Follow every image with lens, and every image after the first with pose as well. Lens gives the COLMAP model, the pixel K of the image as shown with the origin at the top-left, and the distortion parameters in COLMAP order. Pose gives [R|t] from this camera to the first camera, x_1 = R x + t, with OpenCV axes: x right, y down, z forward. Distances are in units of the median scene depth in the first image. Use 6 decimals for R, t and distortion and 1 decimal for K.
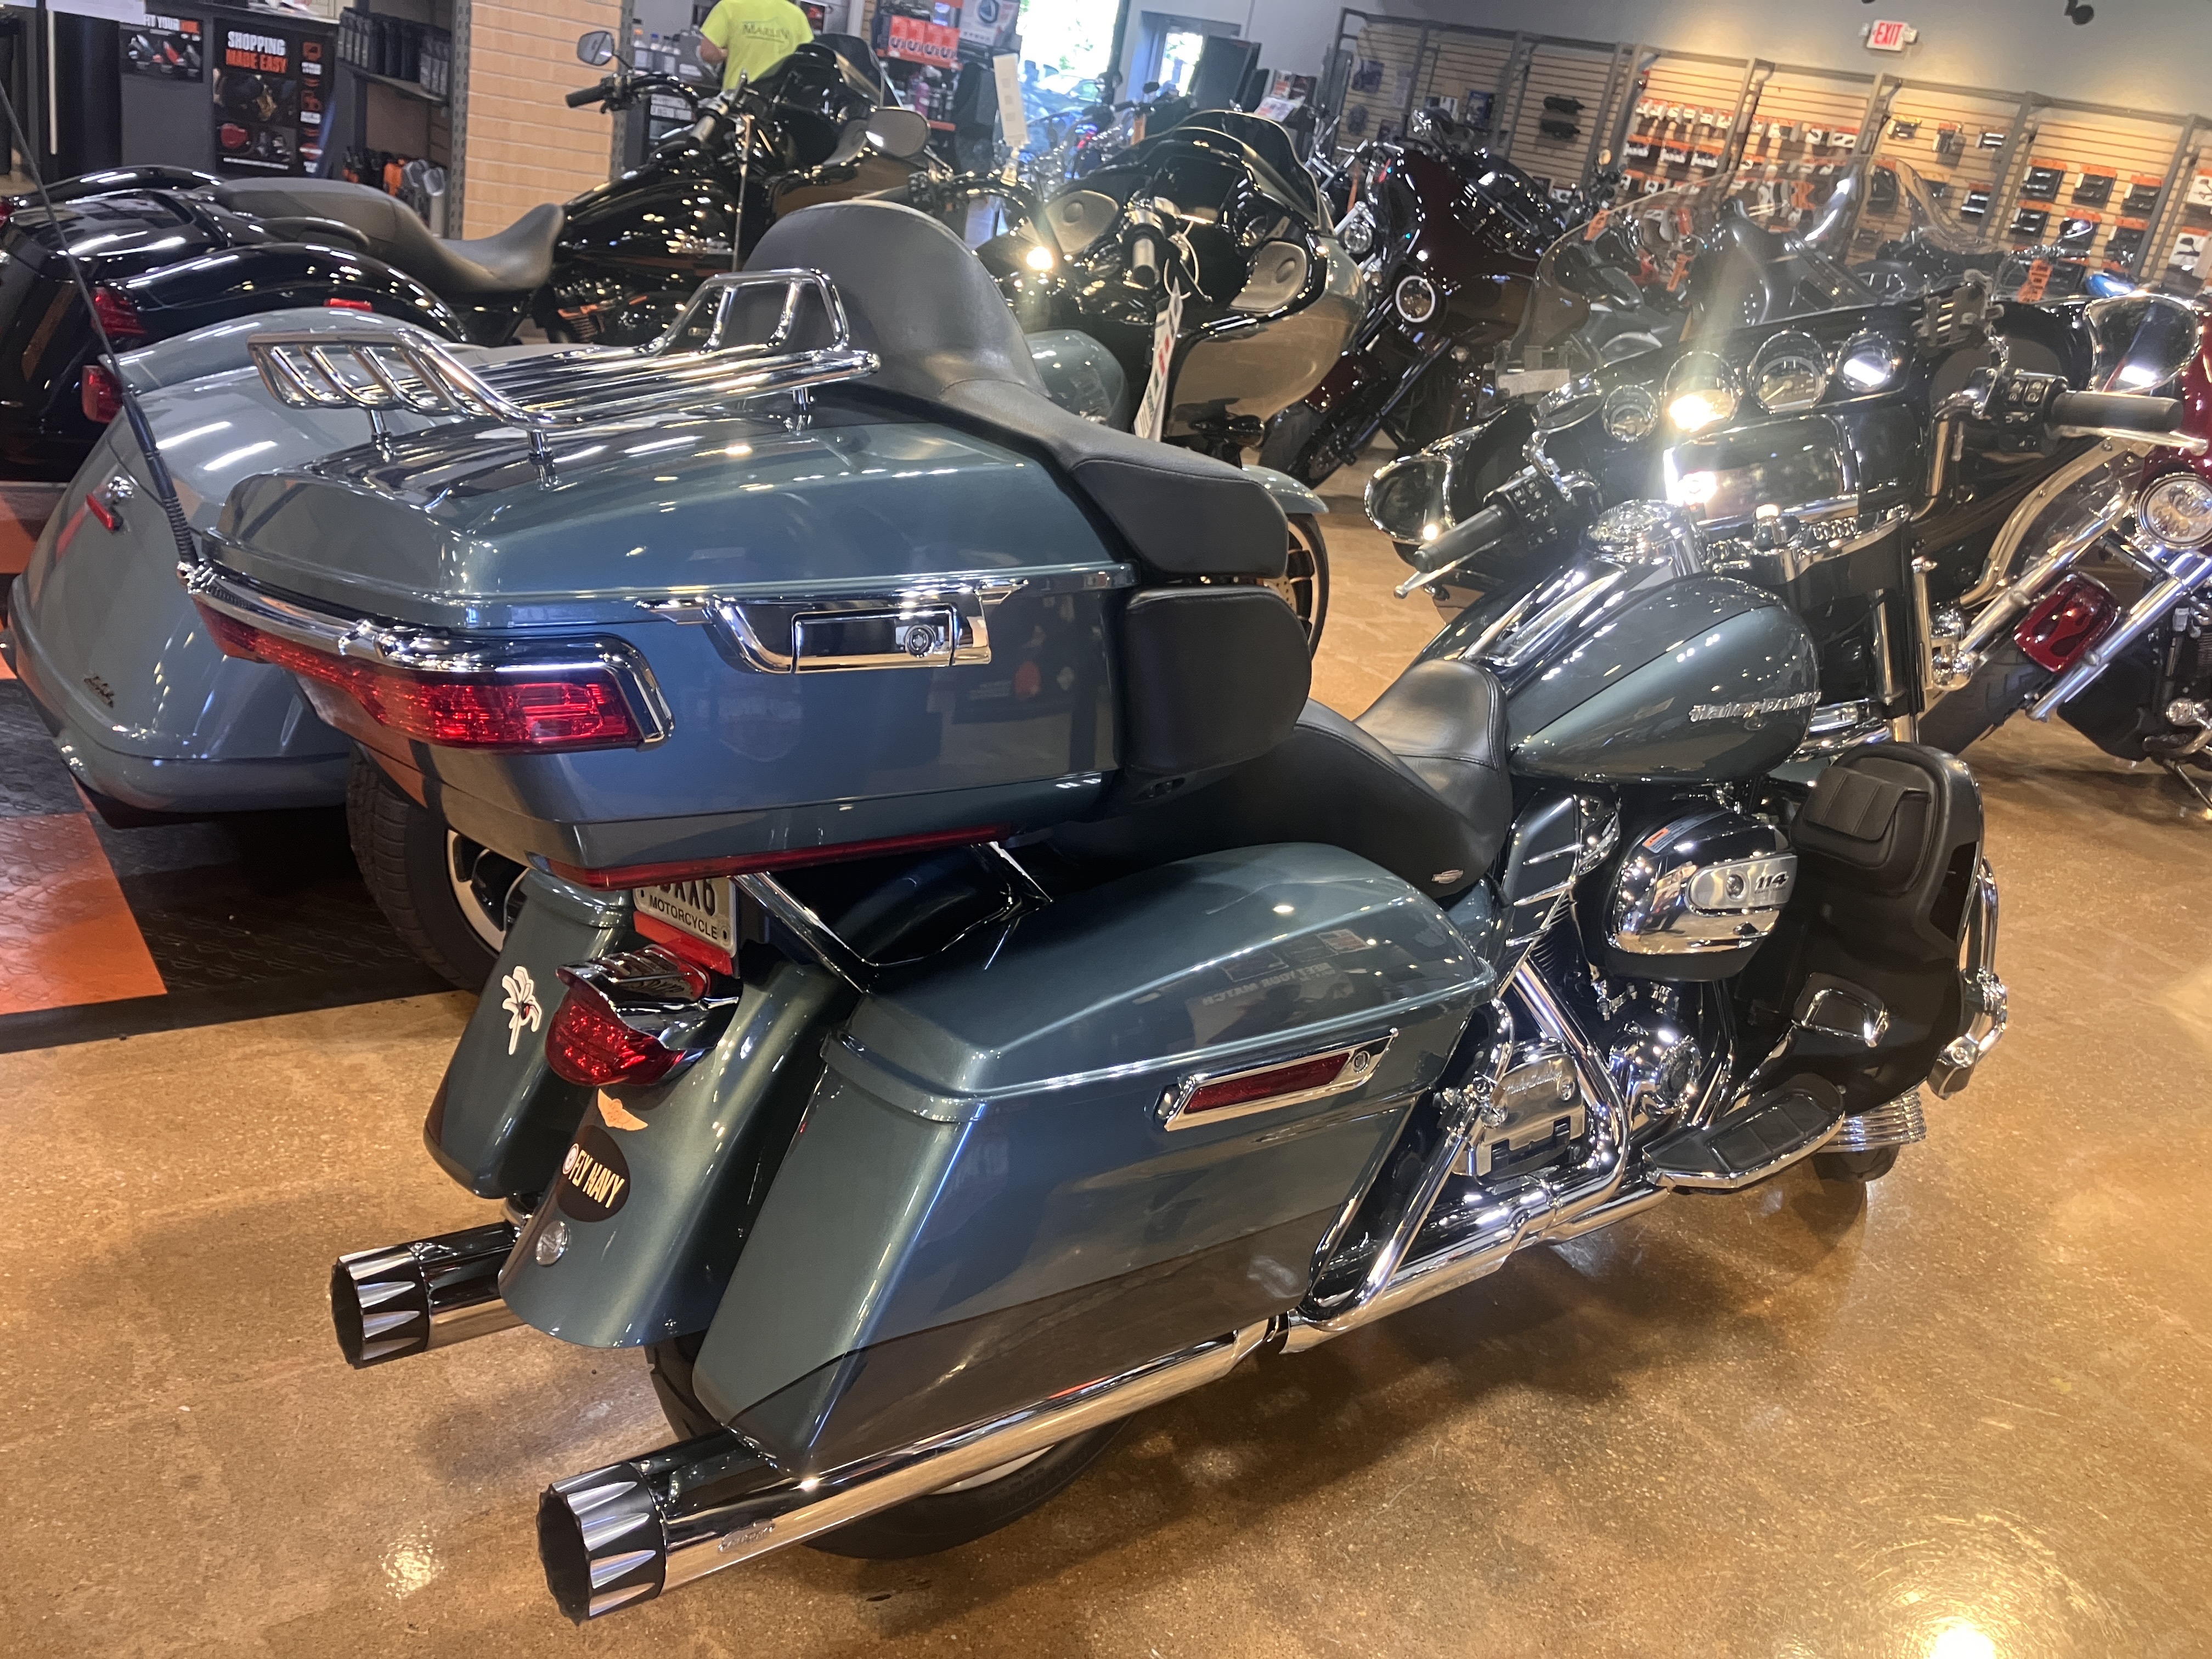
lens RADIAL K [[1781.3, 0, 1126.4], [0, 1781.3, 821.6], [0, 0, 1]] dist [0.017083, -0.008604]
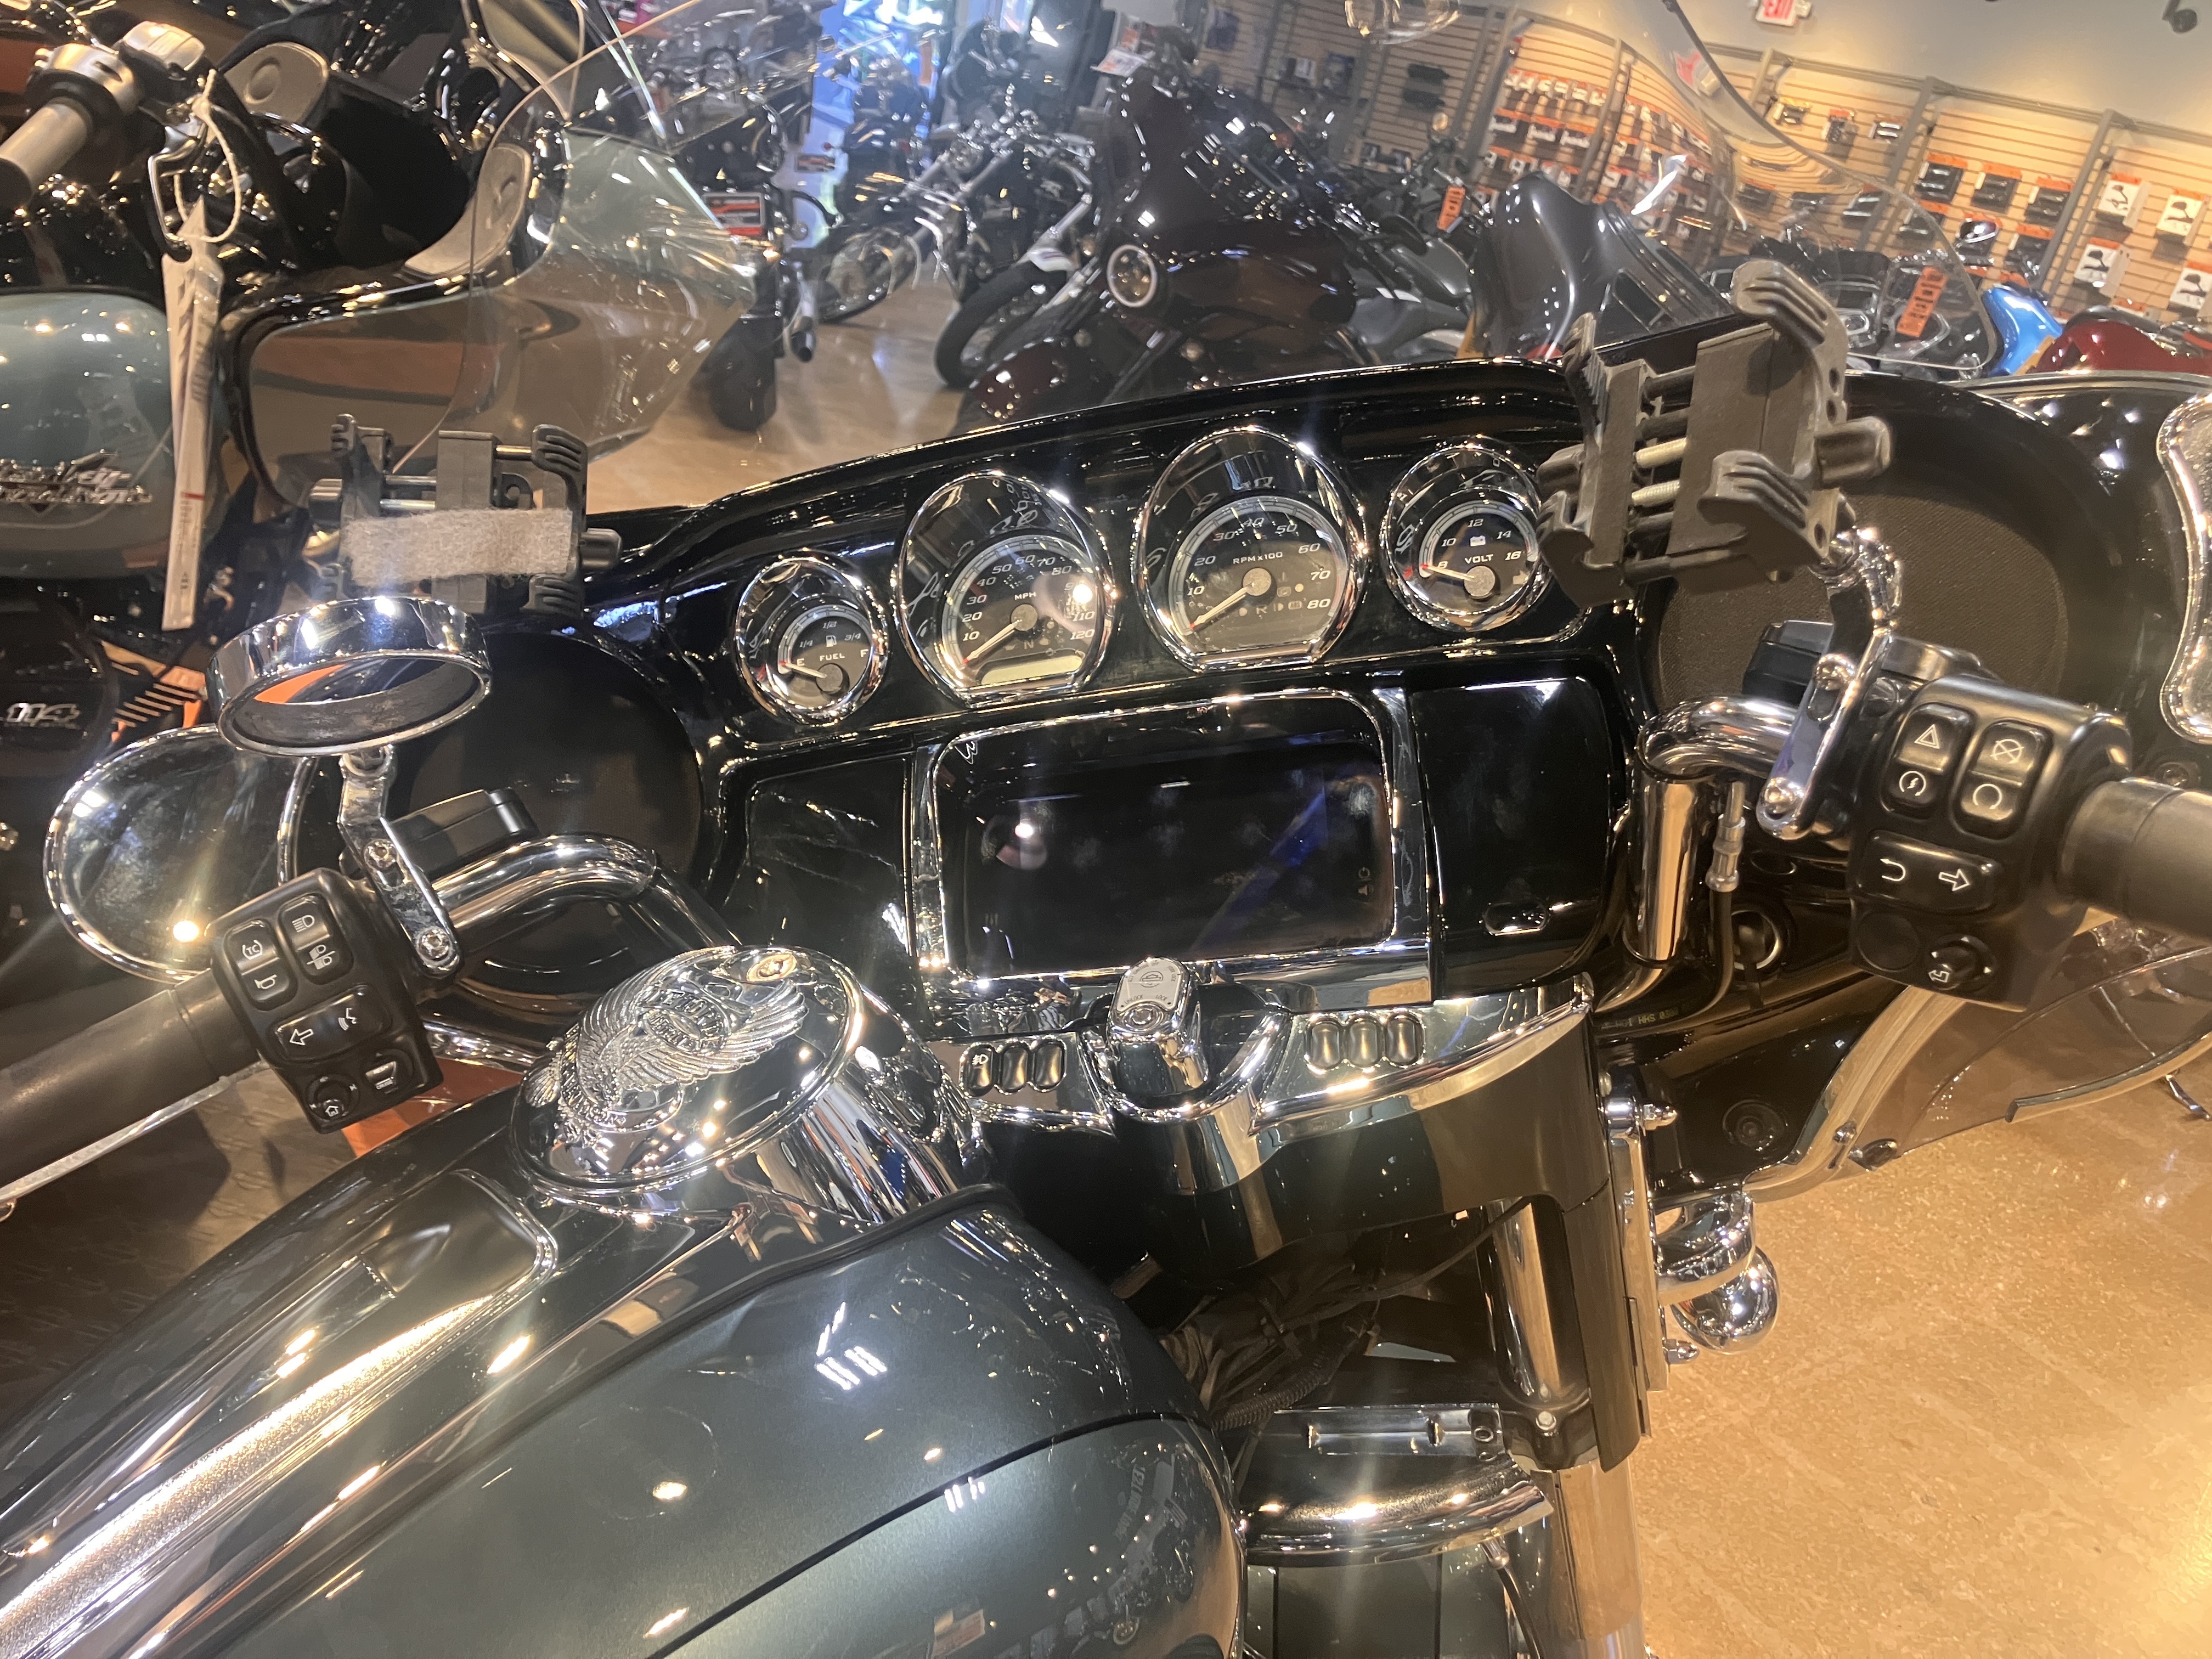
lens RADIAL K [[1781.3, 0, 1091.4], [0, 1781.3, 841.4], [0, 0, 1]] dist [0.017083, -0.008604]
pose [[0.998460, 0.030932, 0.046052, 0.056733], [-0.032110, 0.999170, 0.025077, -0.035558], [-0.045238, -0.026517, 0.998624, 0.115991]]
